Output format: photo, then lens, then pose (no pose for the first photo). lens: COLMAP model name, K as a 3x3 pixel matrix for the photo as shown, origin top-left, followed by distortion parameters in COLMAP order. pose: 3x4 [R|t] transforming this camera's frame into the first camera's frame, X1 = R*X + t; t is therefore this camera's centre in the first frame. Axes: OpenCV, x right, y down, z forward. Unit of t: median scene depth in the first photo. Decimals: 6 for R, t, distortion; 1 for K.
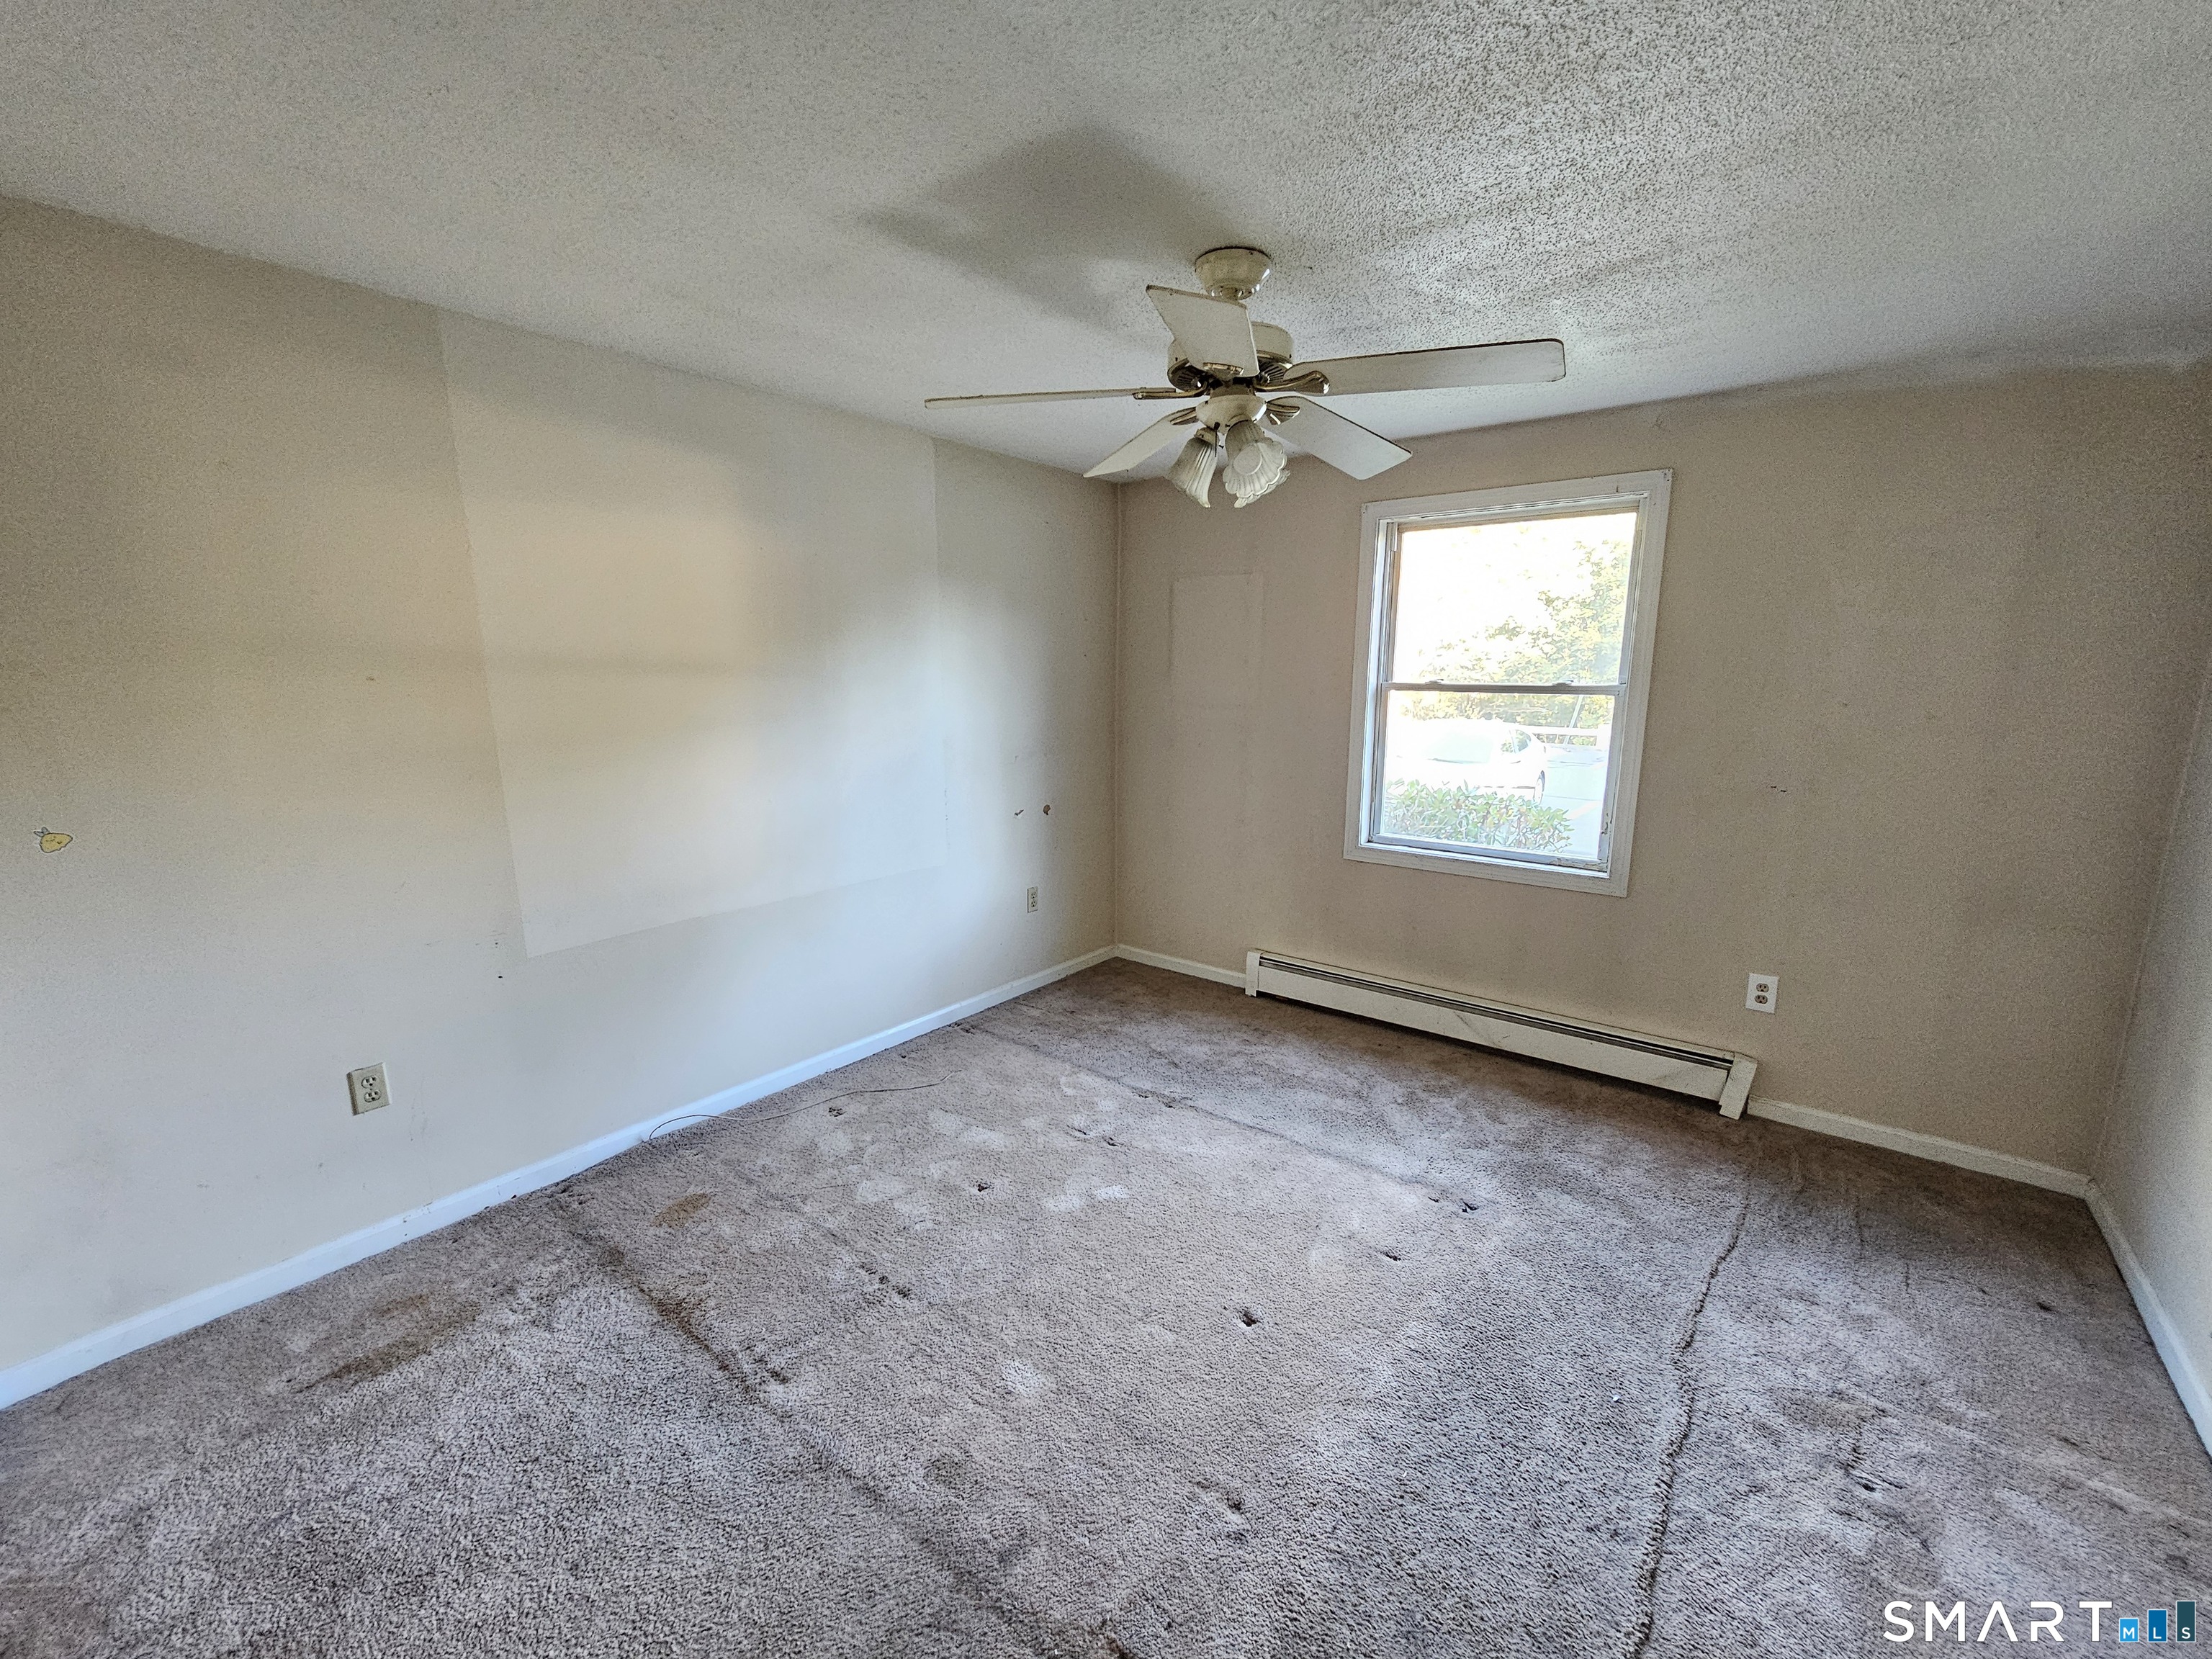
lens RADIAL K [[898.4, 0, 1102.3], [0, 898.4, 831.9], [0, 0, 1]] dist [-0.011309, -0.000048]
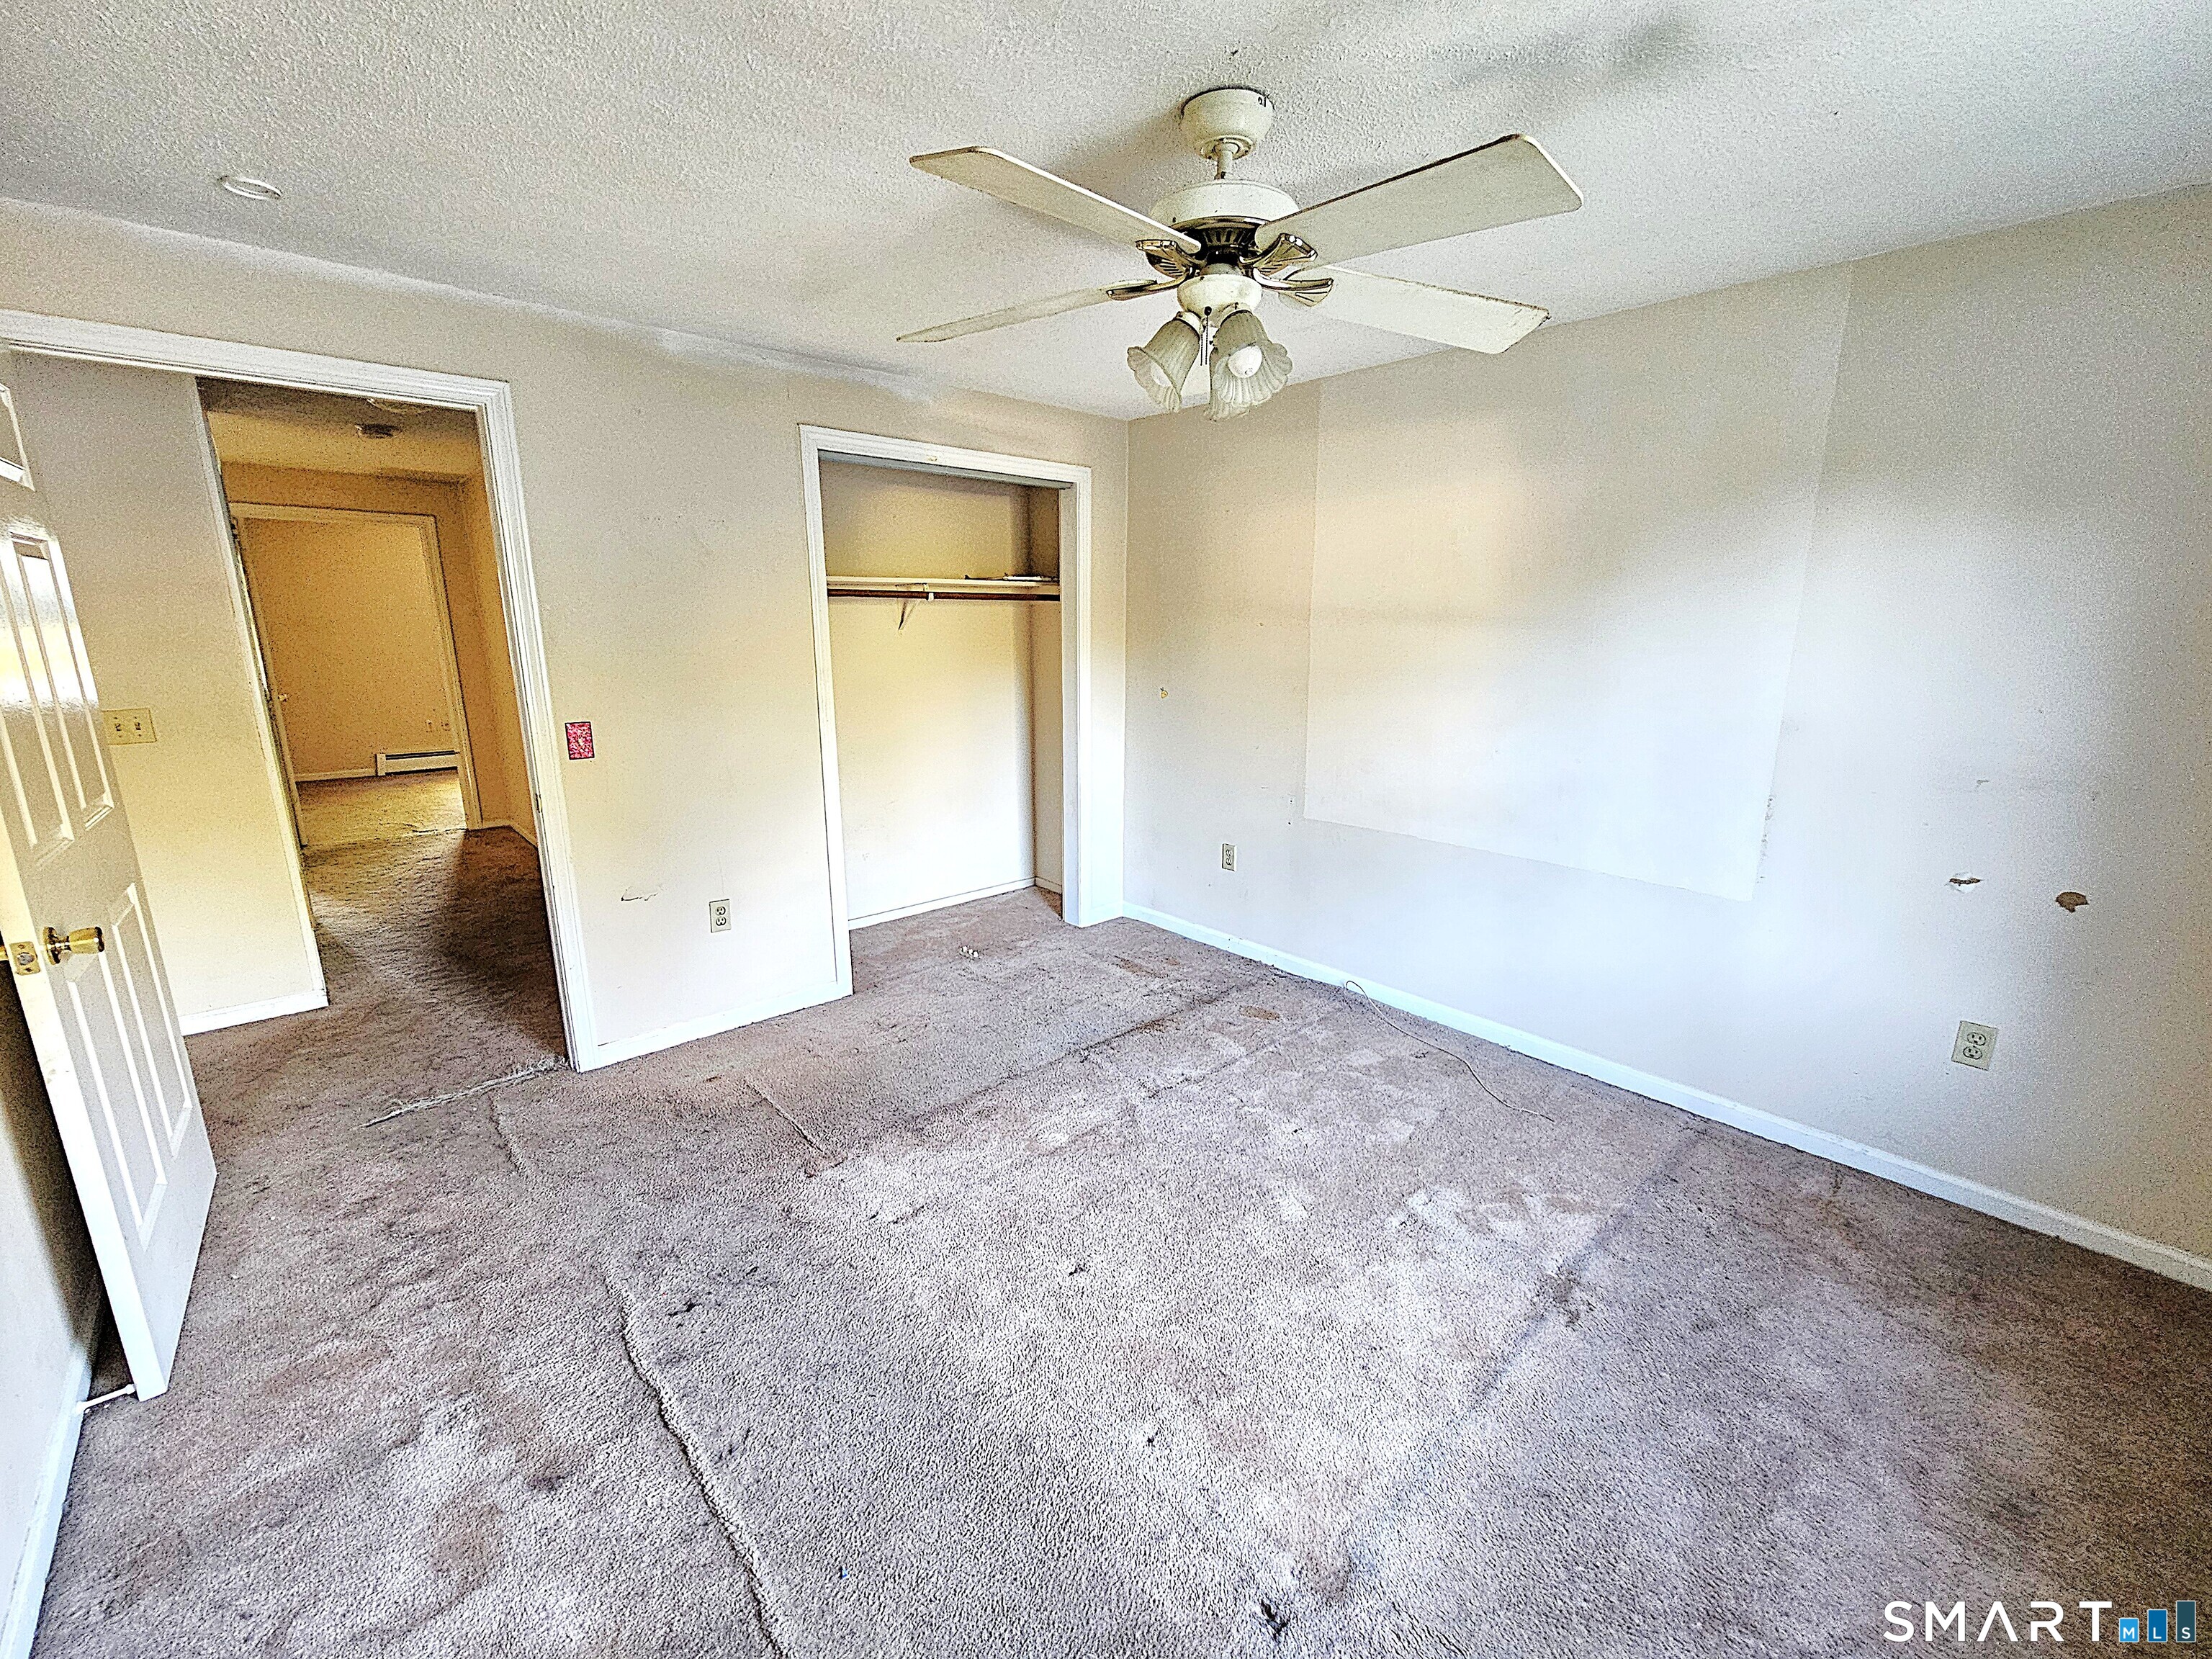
lens RADIAL K [[898.4, 0, 1102.7], [0, 898.4, 827.0], [0, 0, 1]] dist [-0.011309, -0.000048]
pose [[-0.166248, 0.217726, -0.961747, 0.827369], [-0.180189, 0.952190, 0.246710, -0.146995], [0.969481, 0.214311, -0.119067, 0.853303]]
